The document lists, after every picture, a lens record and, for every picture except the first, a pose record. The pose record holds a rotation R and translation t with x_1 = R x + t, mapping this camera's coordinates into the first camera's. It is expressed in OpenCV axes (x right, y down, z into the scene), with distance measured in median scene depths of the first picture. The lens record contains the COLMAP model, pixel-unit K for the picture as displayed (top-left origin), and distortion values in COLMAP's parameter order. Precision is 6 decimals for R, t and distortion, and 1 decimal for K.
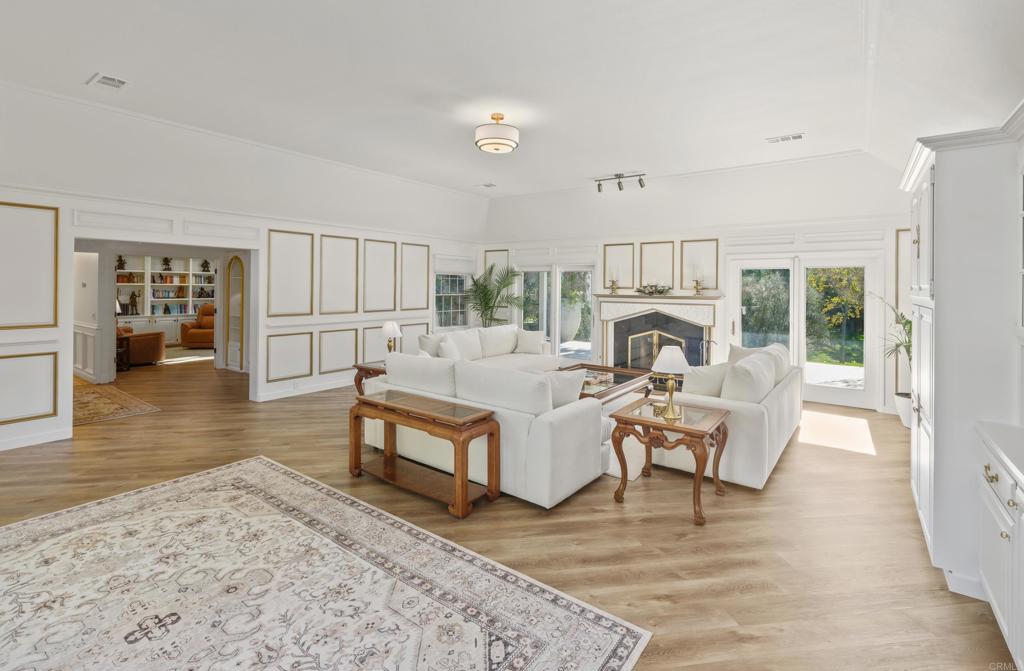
lens RADIAL K [[452.5, 0, 512.0], [0, 452.5, 335.5], [0, 0, 1]] dist [-0.002593, 0.000053]
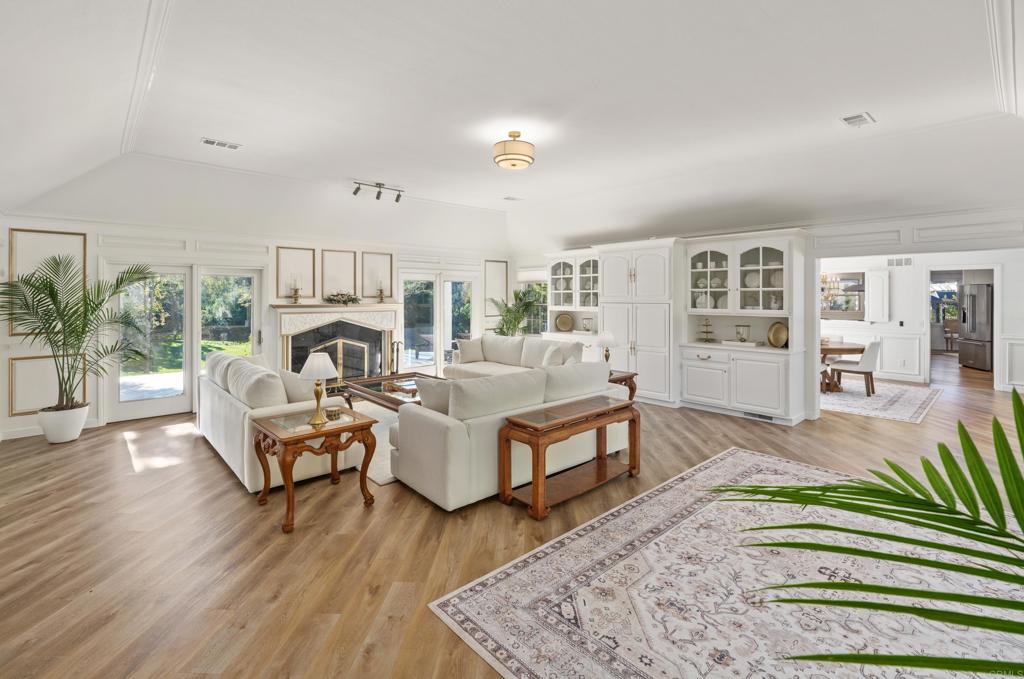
lens RADIAL K [[456.7, 0, 512.0], [0, 456.7, 339.5], [0, 0, 1]] dist [0.008622, -0.000254]
pose [[0.212511, -0.100428, 0.971984, -1.129395], [0.108028, 0.991022, 0.078776, -0.096726], [-0.971169, 0.088261, 0.221452, 0.811840]]
